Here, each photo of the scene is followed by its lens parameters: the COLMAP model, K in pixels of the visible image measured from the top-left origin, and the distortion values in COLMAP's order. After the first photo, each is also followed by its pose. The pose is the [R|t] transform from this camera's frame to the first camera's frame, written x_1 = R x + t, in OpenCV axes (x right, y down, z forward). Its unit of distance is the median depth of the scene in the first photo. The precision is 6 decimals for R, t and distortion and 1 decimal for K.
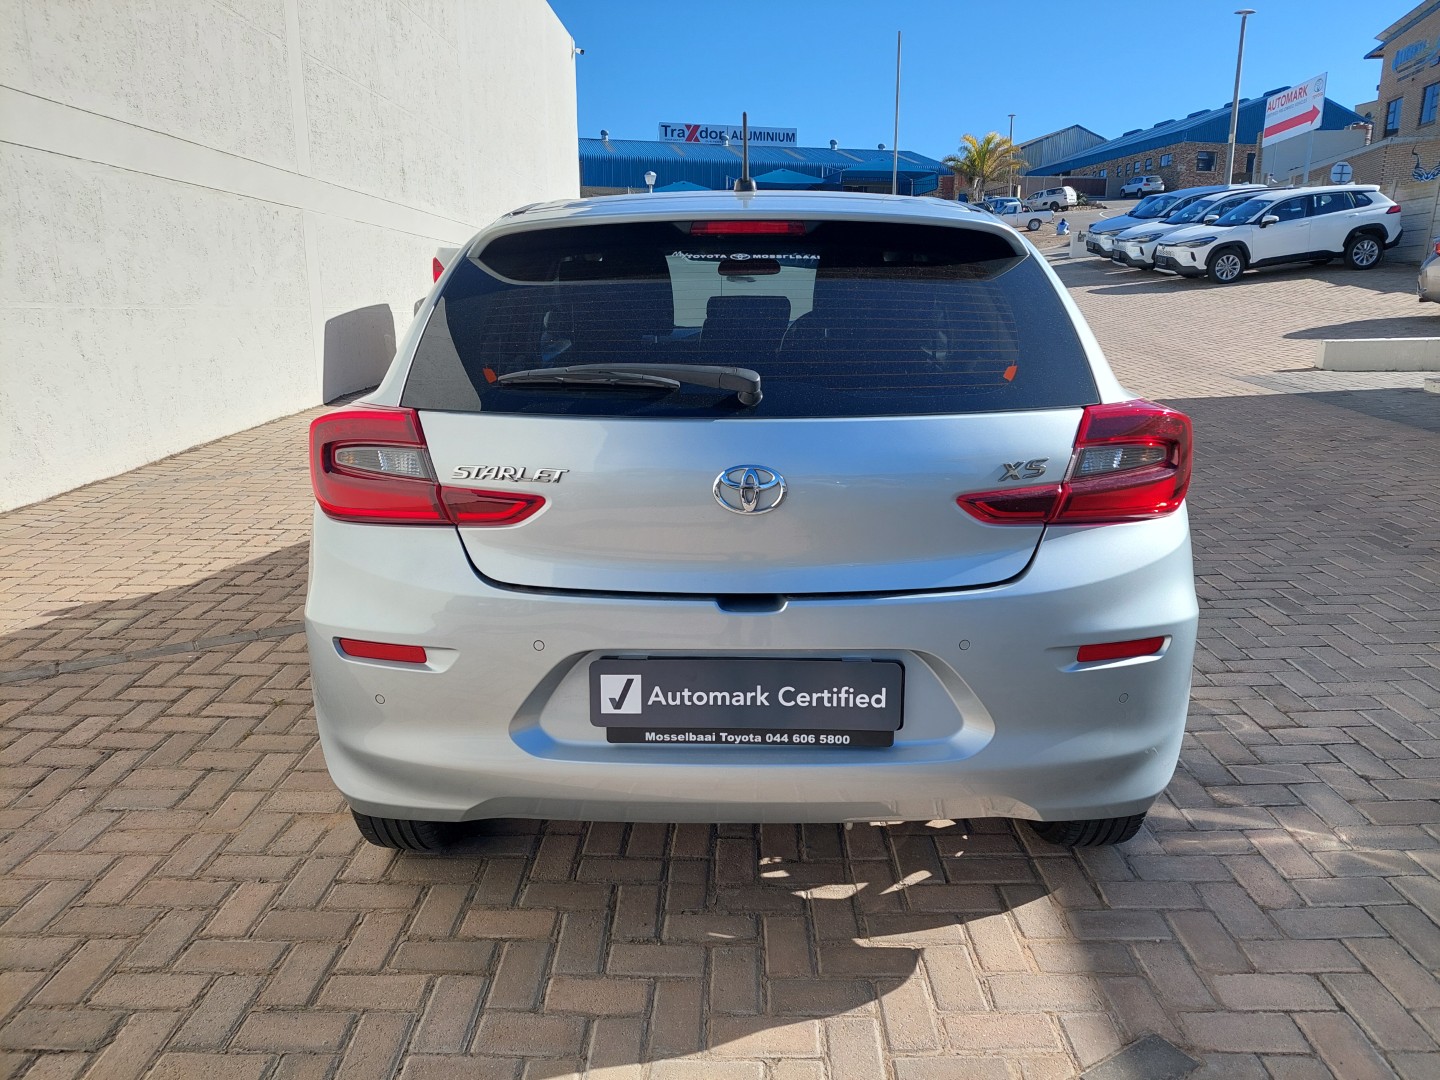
lens RADIAL K [[1040.1, 0, 720.0], [0, 1040.1, 540.0], [0, 0, 1]] dist [0.057049, -0.065684]
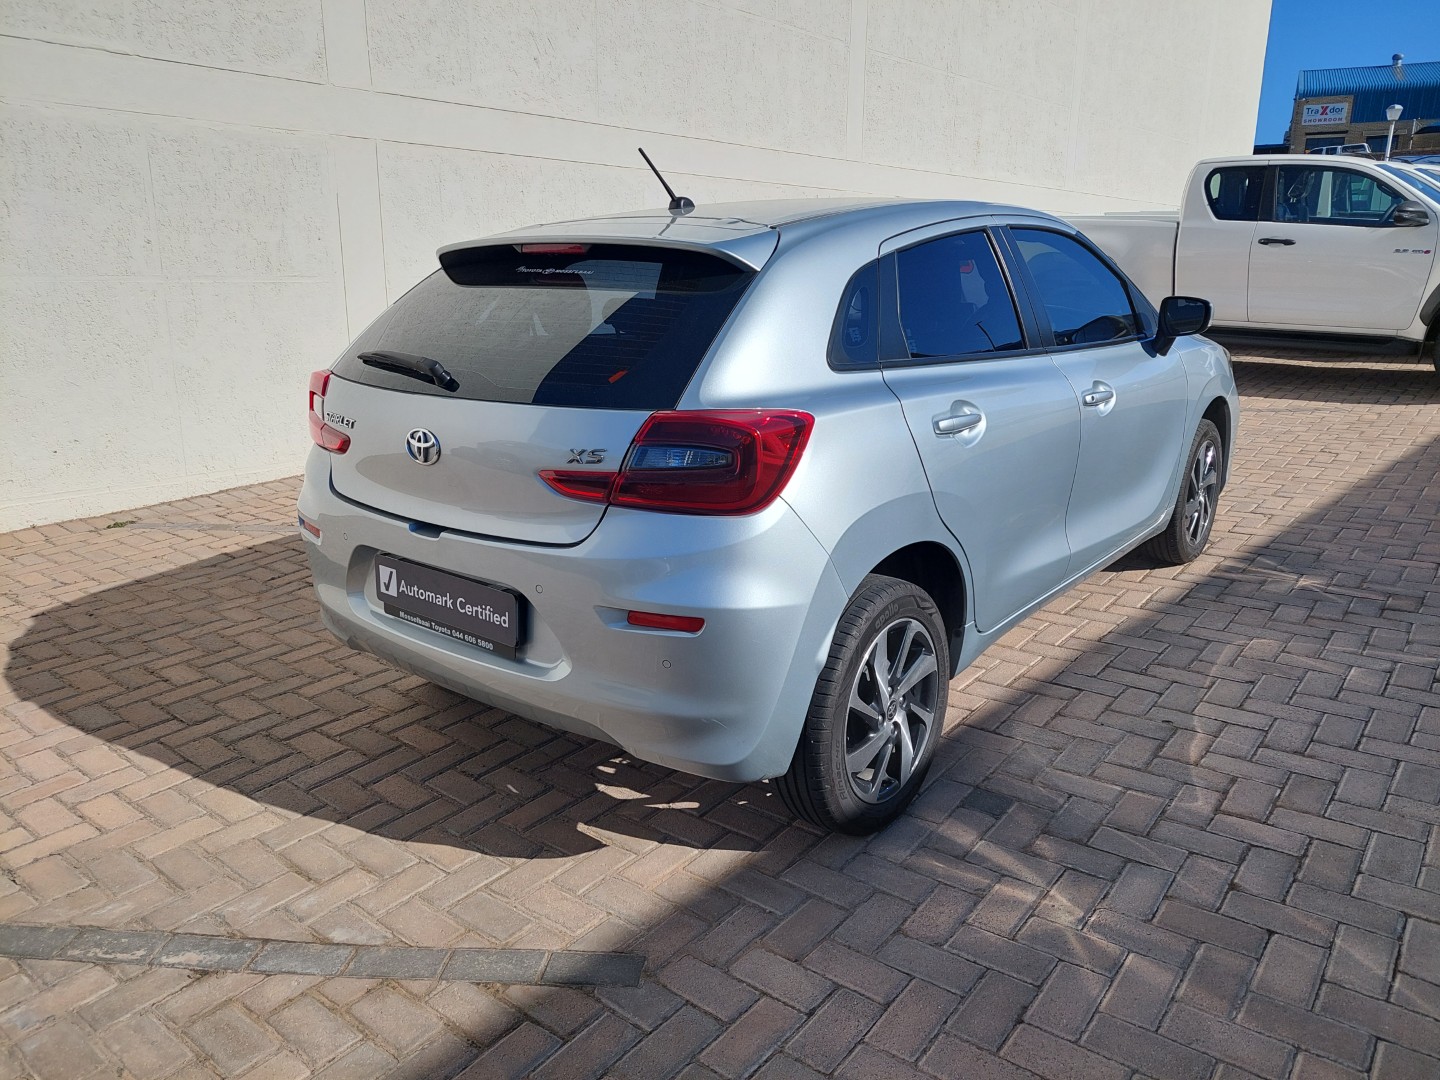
lens RADIAL K [[1044.6, 0, 734.4], [0, 1044.6, 525.3], [0, 0, 1]] dist [0.051156, -0.046241]
pose [[0.786551, 0.149513, -0.599152, 0.952405], [-0.134238, 0.988443, 0.070432, -0.078979], [0.602758, 0.025030, 0.797532, 0.108015]]
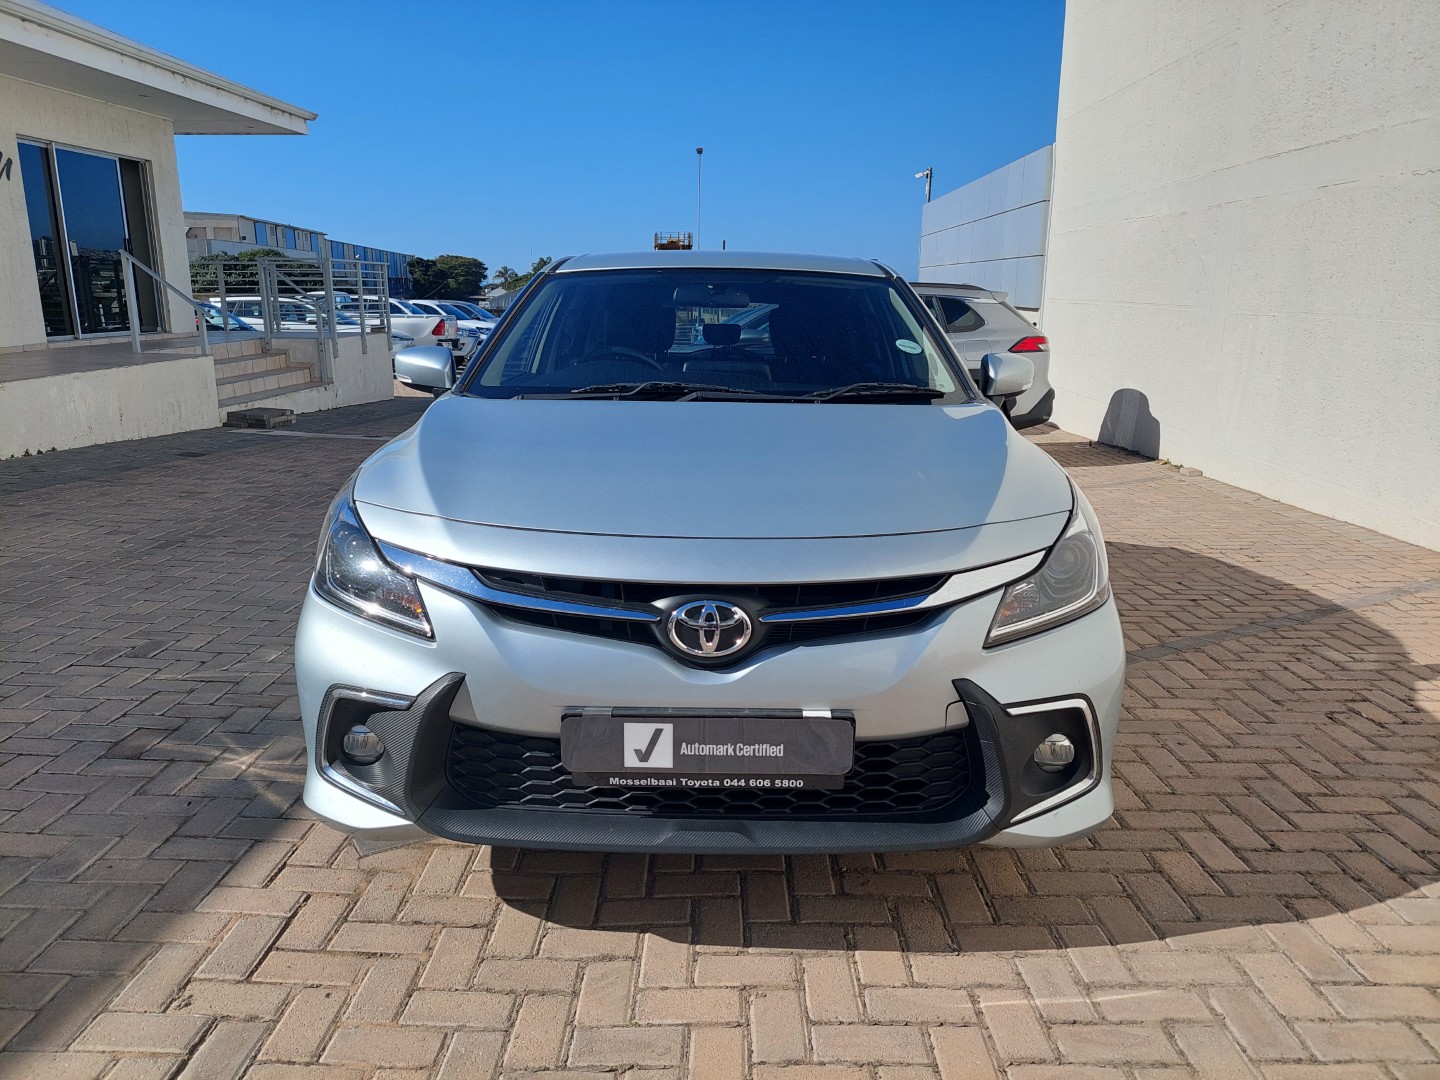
lens RADIAL K [[1040.1, 0, 720.0], [0, 1040.1, 540.0], [0, 0, 1]] dist [0.057049, -0.065684]
pose [[-0.999882, -0.010631, 0.011076, 0.015489], [-0.004868, 0.903775, 0.427980, -0.809038], [-0.014560, 0.427876, -0.903720, 3.356562]]
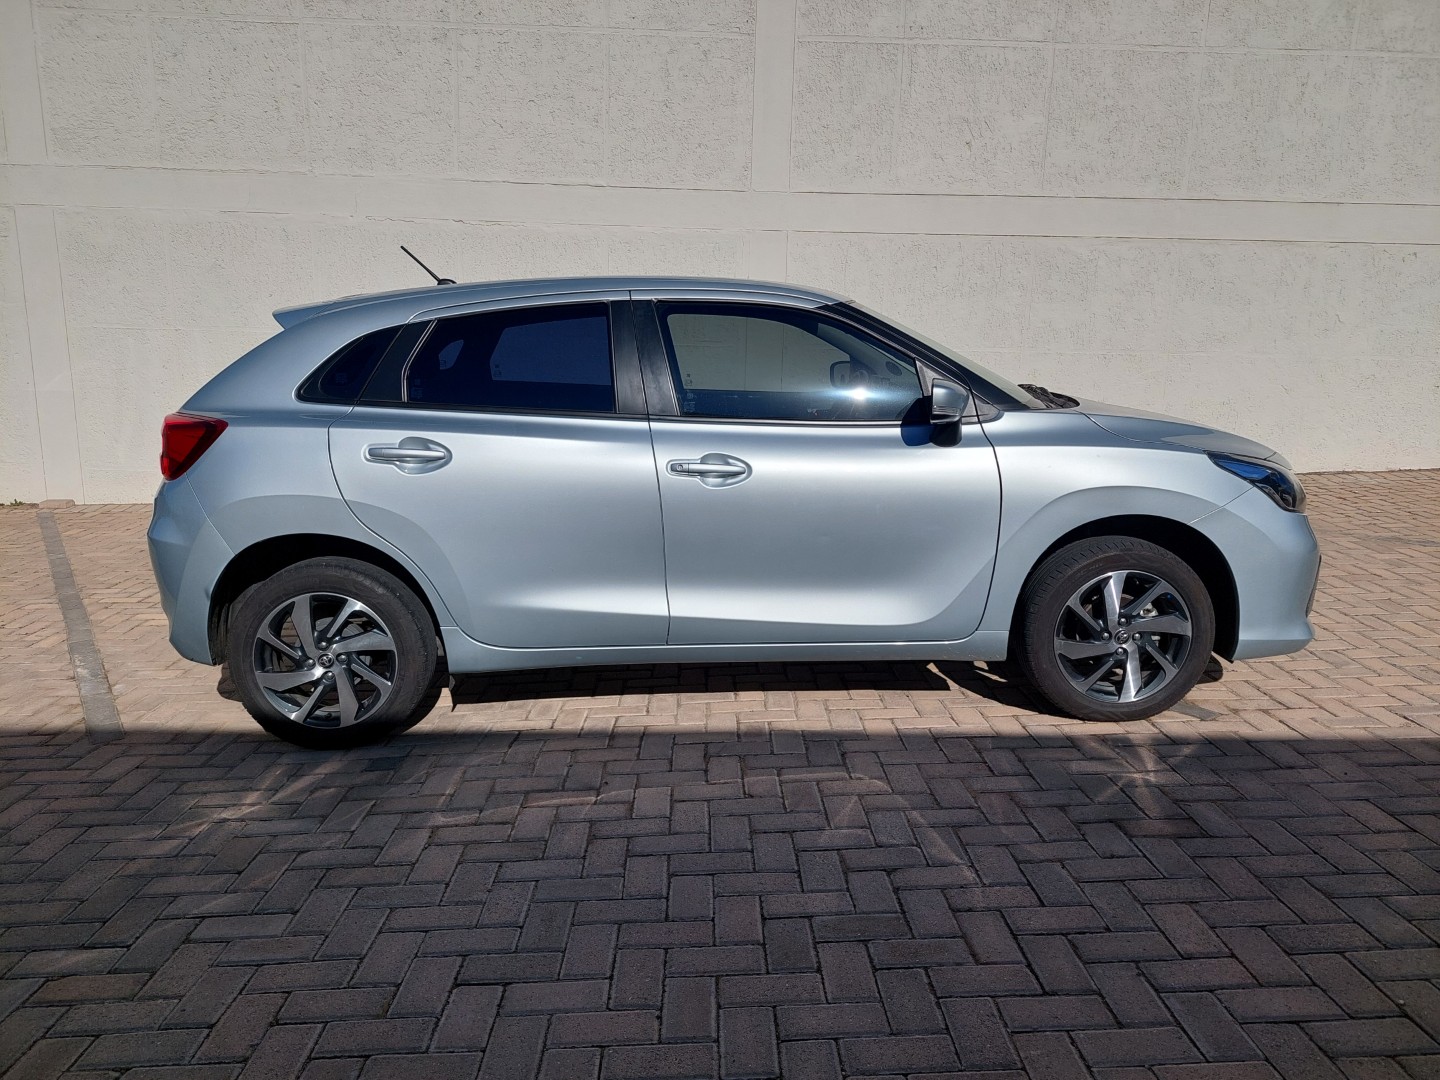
lens RADIAL K [[1040.1, 0, 720.0], [0, 1040.1, 540.0], [0, 0, 1]] dist [0.057049, -0.065684]
pose [[0.039231, 0.201508, -0.978701, 1.920447], [-0.234255, 0.954014, 0.187035, -0.411233], [0.971383, 0.221928, 0.084631, 1.543312]]
